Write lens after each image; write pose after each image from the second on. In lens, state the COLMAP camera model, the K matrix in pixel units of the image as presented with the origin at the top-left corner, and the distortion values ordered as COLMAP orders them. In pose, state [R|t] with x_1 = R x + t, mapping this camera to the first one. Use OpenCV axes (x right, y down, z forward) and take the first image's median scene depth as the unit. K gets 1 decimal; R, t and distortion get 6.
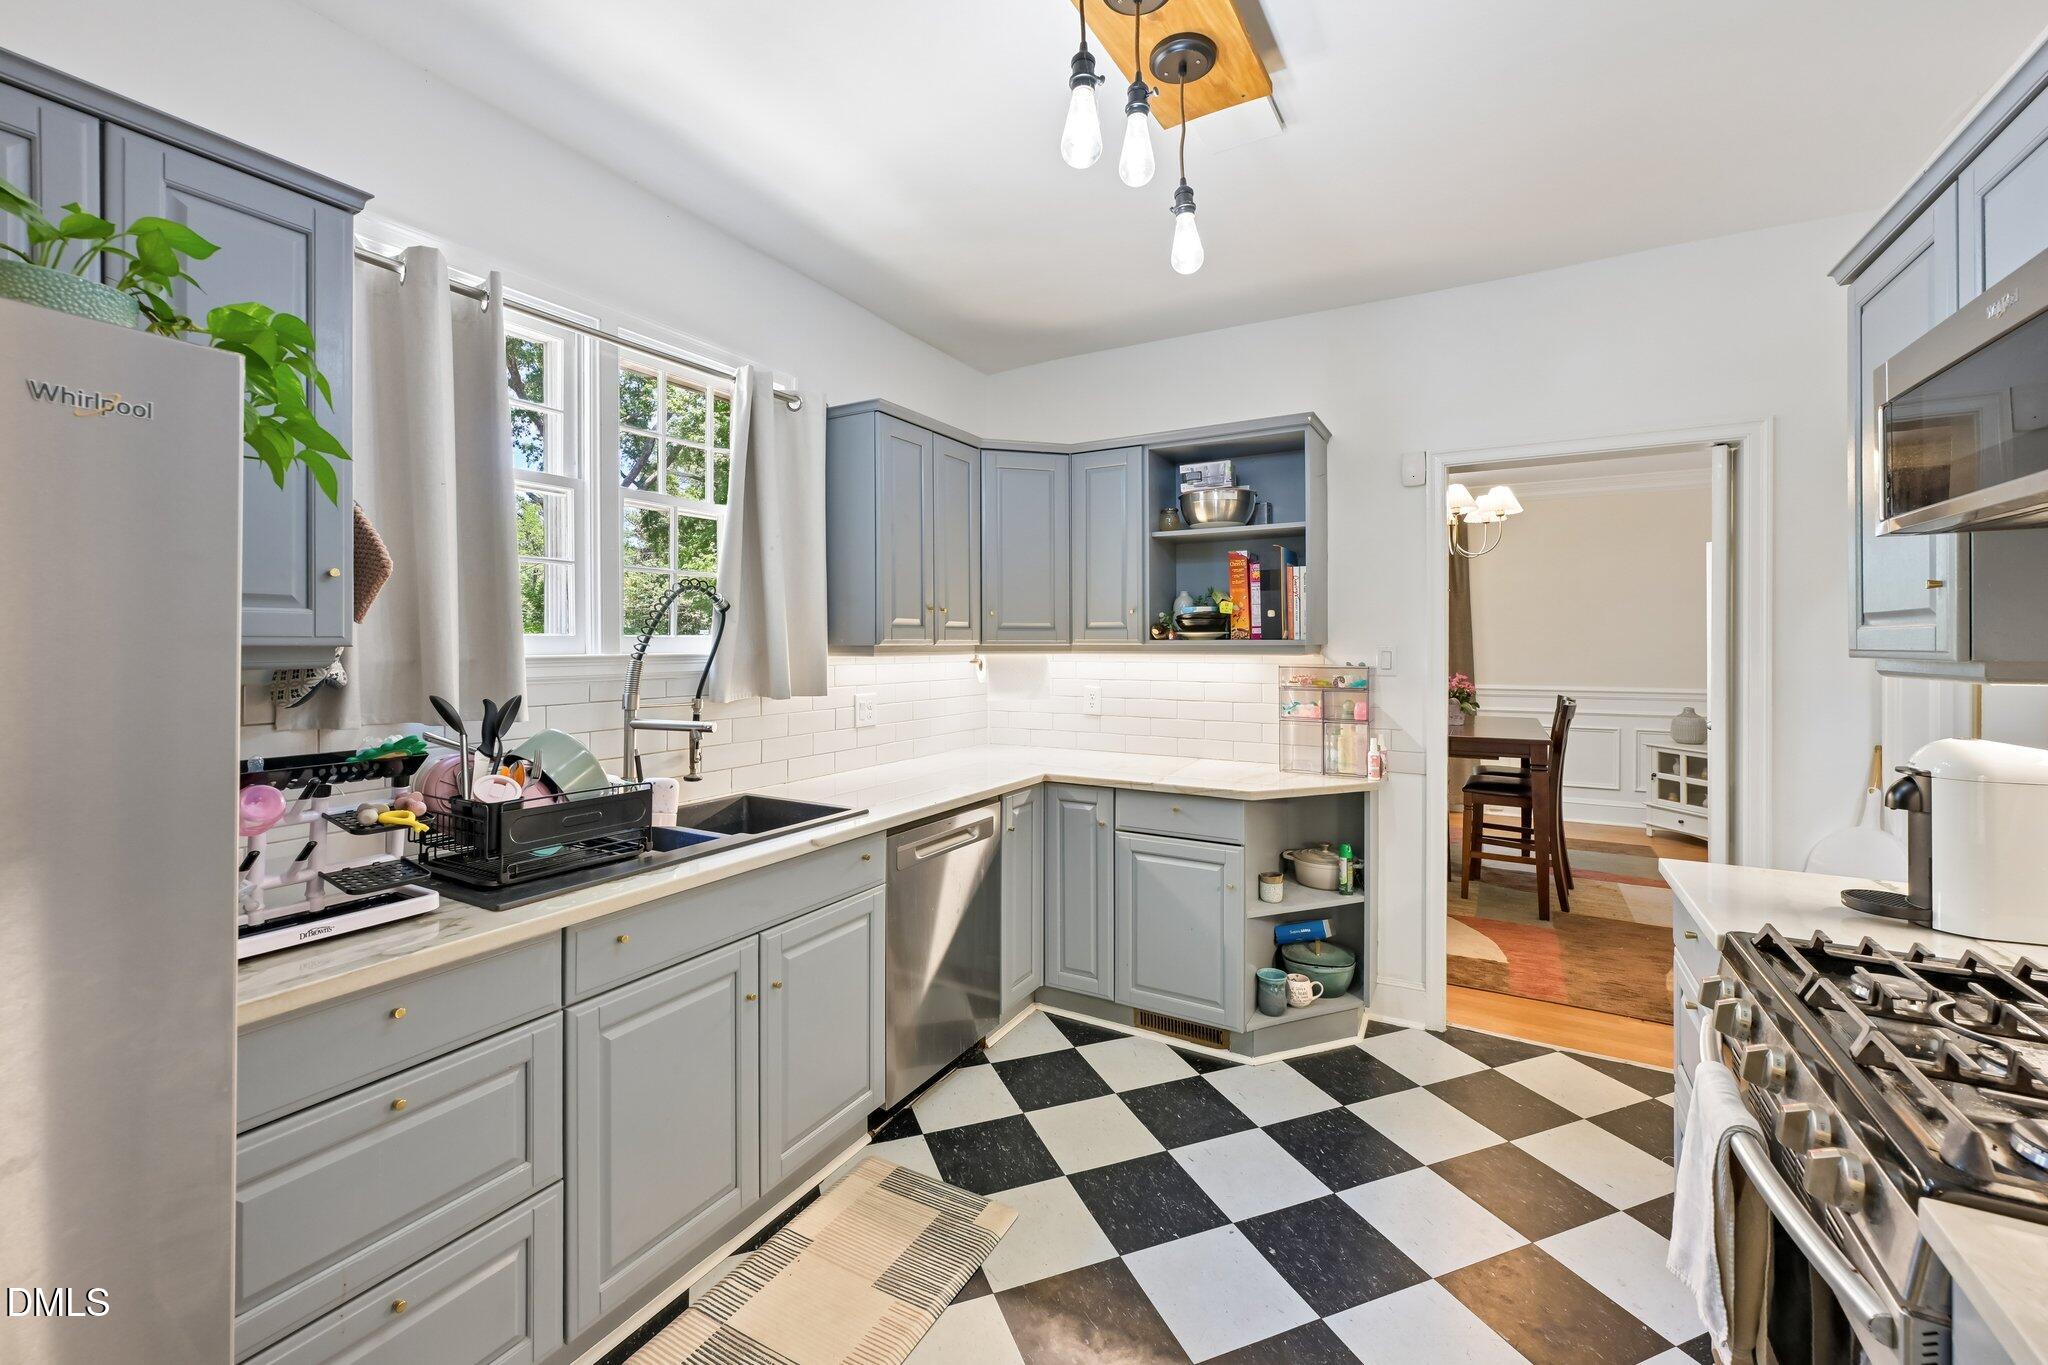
lens RADIAL K [[833.3, 0, 1042.4], [0, 833.3, 634.7], [0, 0, 1]] dist [-0.000365, 0.001169]
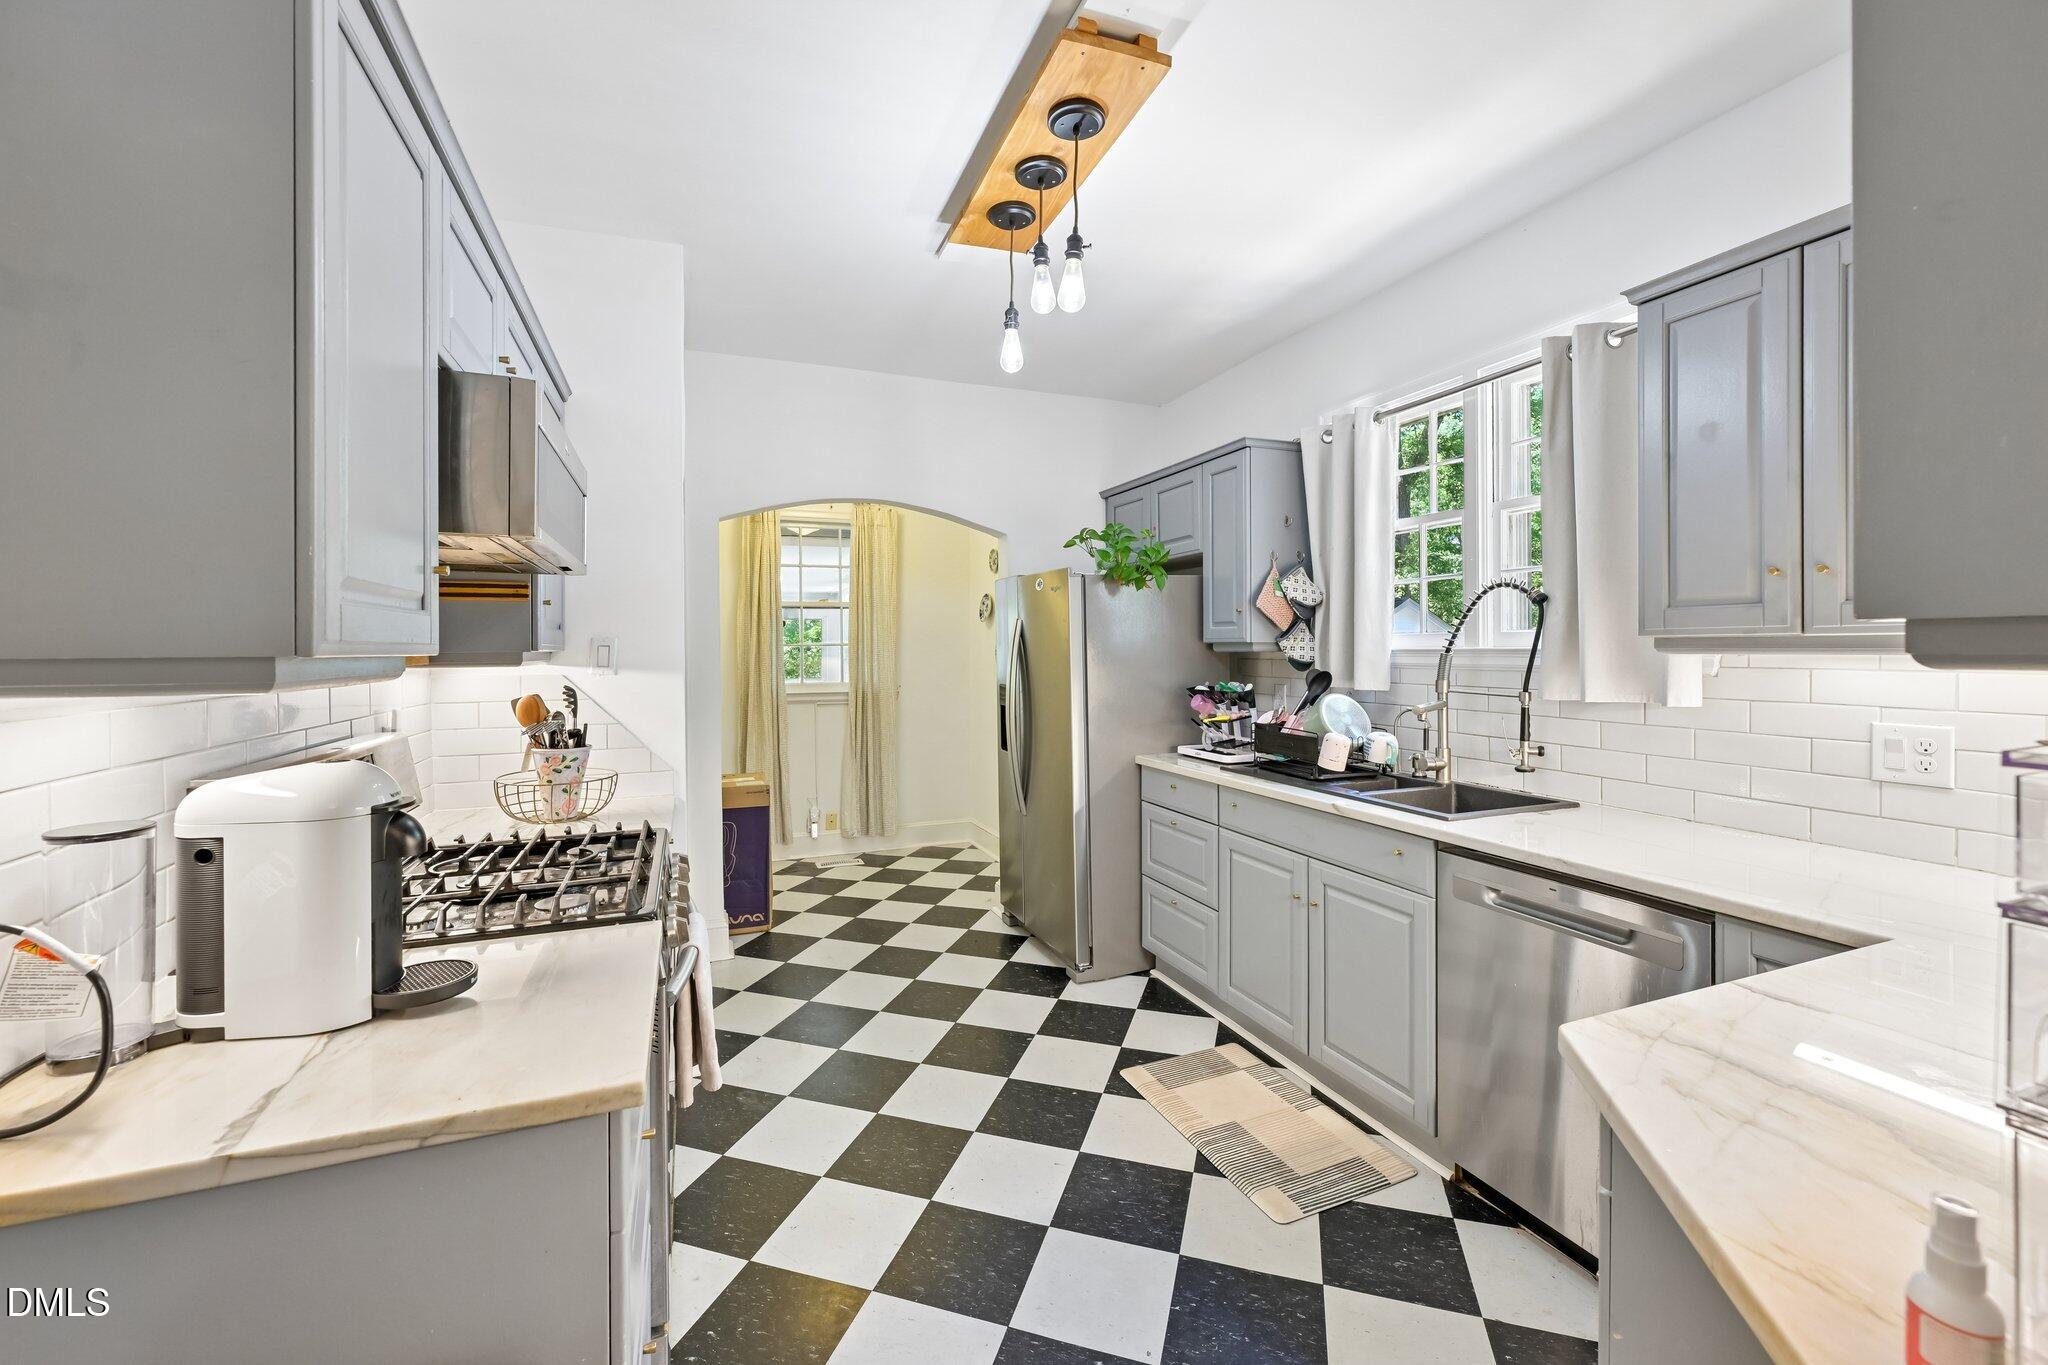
lens RADIAL K [[833.3, 0, 1029.3], [0, 833.3, 646.7], [0, 0, 1]] dist [-0.000365, 0.001169]
pose [[-0.628264, 0.002149, -0.777997, 0.802022], [0.014195, 0.999861, -0.008702, 0.022617], [0.777871, -0.016511, -0.628208, 1.232199]]
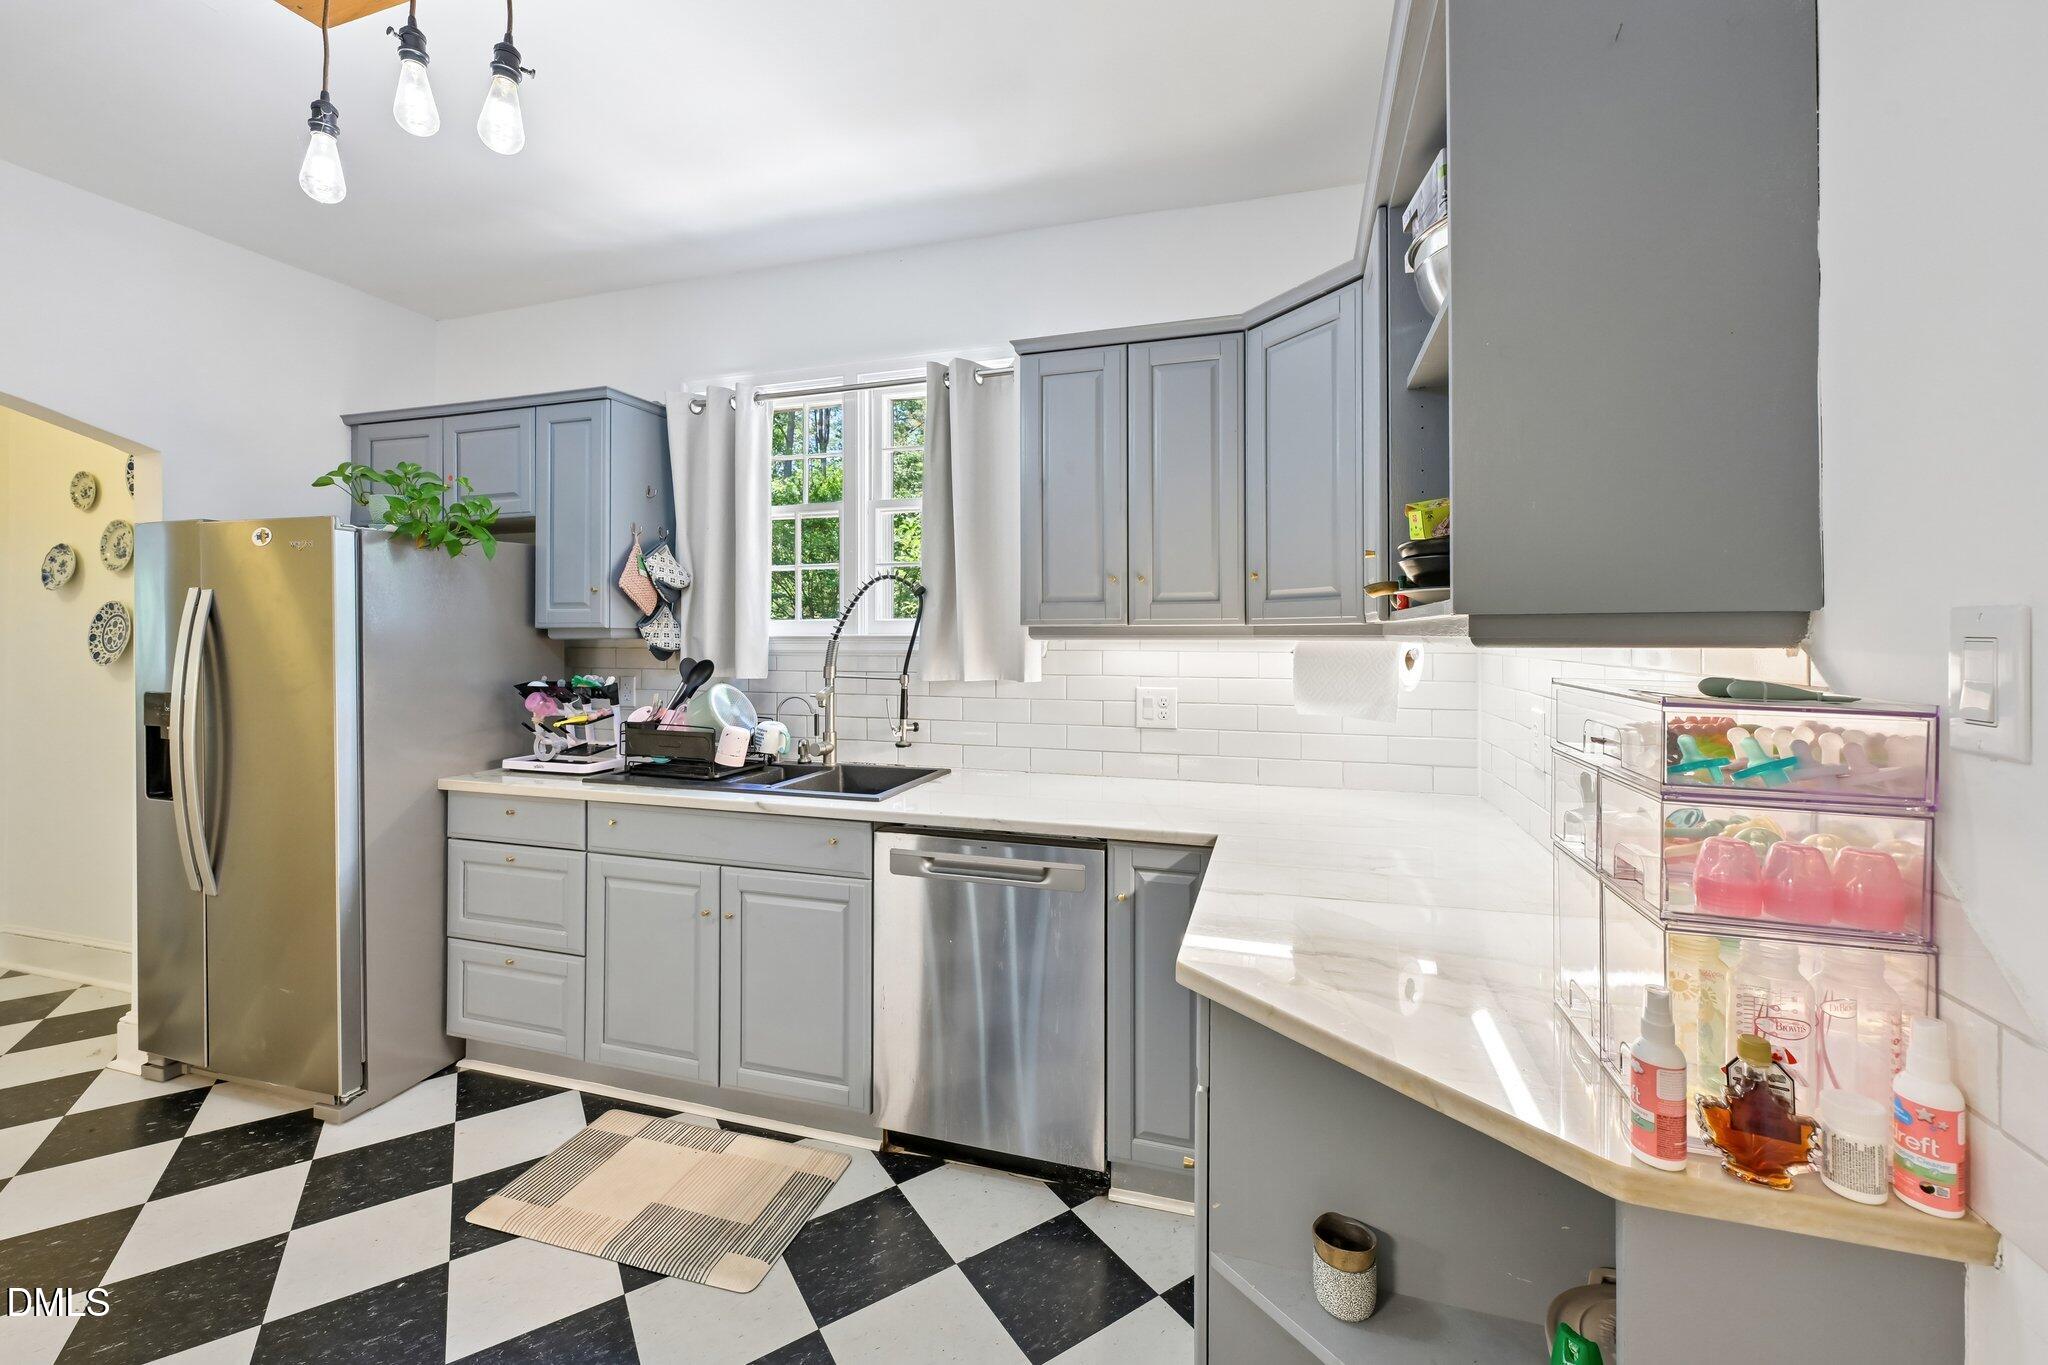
lens RADIAL K [[833.3, 0, 1022.1], [0, 833.3, 623.3], [0, 0, 1]] dist [-0.000365, 0.001169]
pose [[0.199519, -0.012227, -0.979818, 0.765686], [0.012493, 0.999873, -0.009933, 0.020977], [0.979814, -0.010259, 0.199647, 0.981368]]
